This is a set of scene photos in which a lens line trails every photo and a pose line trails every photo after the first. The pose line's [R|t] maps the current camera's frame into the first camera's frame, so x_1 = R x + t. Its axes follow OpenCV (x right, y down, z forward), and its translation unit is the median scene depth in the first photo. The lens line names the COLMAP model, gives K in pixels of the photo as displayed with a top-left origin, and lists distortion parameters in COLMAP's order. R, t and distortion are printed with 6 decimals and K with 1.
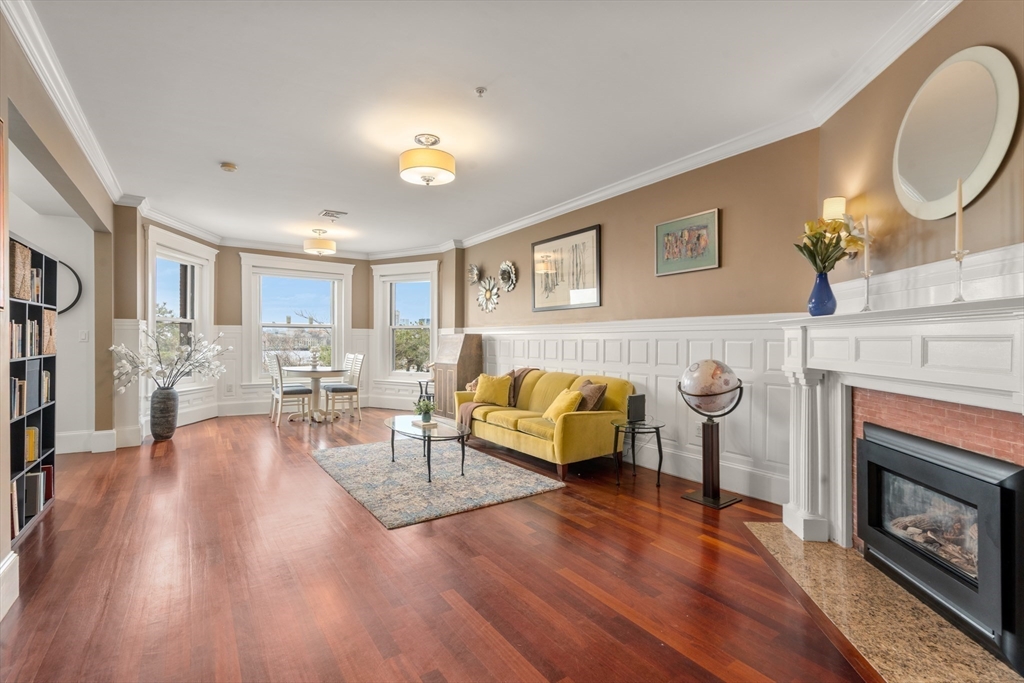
lens RADIAL K [[467.9, 0, 512.1], [0, 467.9, 335.9], [0, 0, 1]] dist [0.000179, 0.000570]
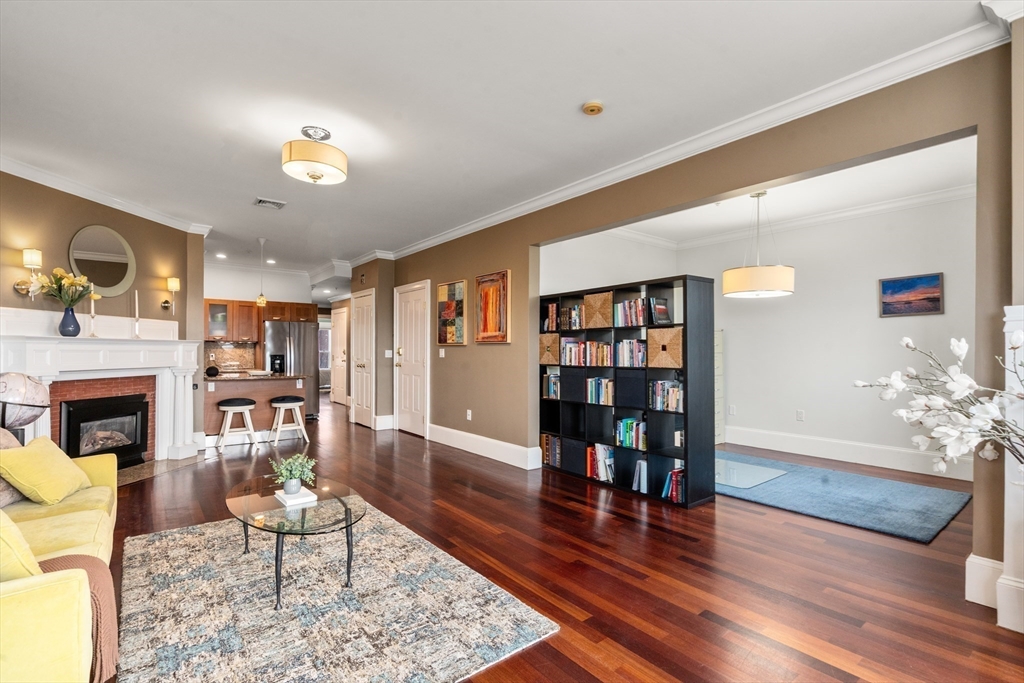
lens RADIAL K [[478.4, 0, 511.5], [0, 478.4, 347.3], [0, 0, 1]] dist [-0.000683, 0.000019]
pose [[-0.998229, -0.003225, -0.059395, -0.288288], [-0.002254, 0.999863, -0.016404, 0.007075], [0.059440, -0.016241, -0.998100, 1.108621]]
